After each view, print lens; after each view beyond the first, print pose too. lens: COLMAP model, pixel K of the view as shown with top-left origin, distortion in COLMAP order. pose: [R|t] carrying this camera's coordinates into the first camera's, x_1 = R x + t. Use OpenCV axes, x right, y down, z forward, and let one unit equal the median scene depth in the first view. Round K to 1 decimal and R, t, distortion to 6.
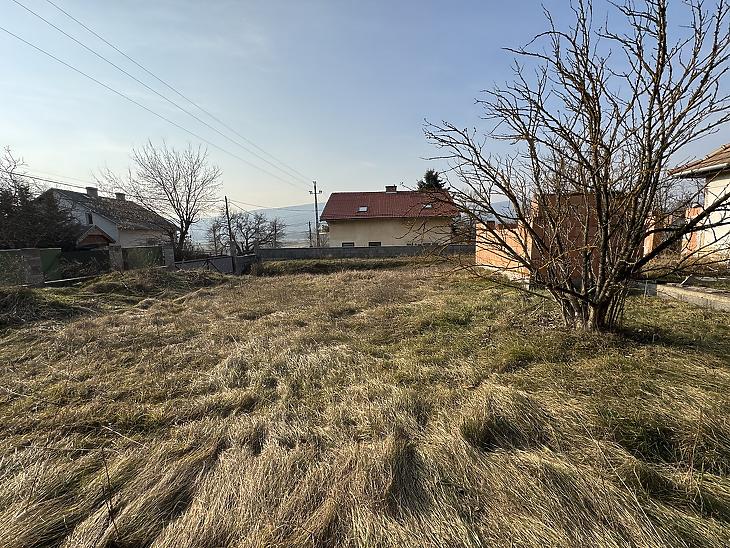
lens RADIAL K [[289.6, 0, 366.2], [0, 289.6, 273.2], [0, 0, 1]] dist [-0.001061, -0.000437]
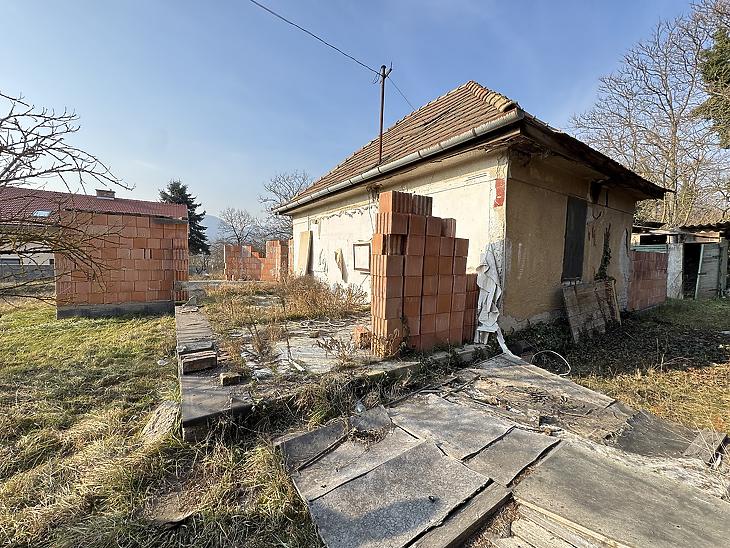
lens RADIAL K [[289.6, 0, 366.2], [0, 289.6, 273.2], [0, 0, 1]] dist [-0.001061, -0.000437]
pose [[0.794655, 0.005422, 0.607037, 2.369731], [0.038424, 0.997506, -0.059210, 0.039653], [-0.605844, 0.070377, 0.792465, -0.768917]]
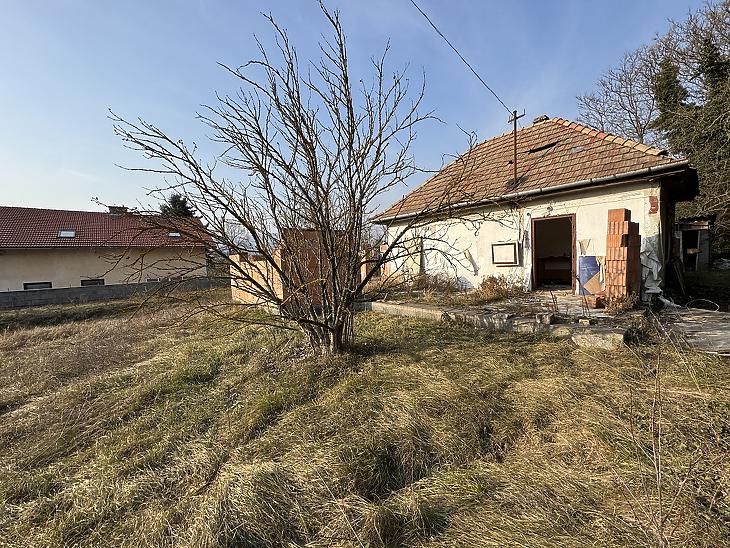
lens RADIAL K [[289.6, 0, 366.2], [0, 289.6, 273.2], [0, 0, 1]] dist [-0.001061, -0.000437]
pose [[0.712364, -0.041677, 0.700571, 0.125615], [0.115298, 0.991622, -0.058247, -0.026503], [-0.692274, 0.122268, 0.711201, 0.112762]]
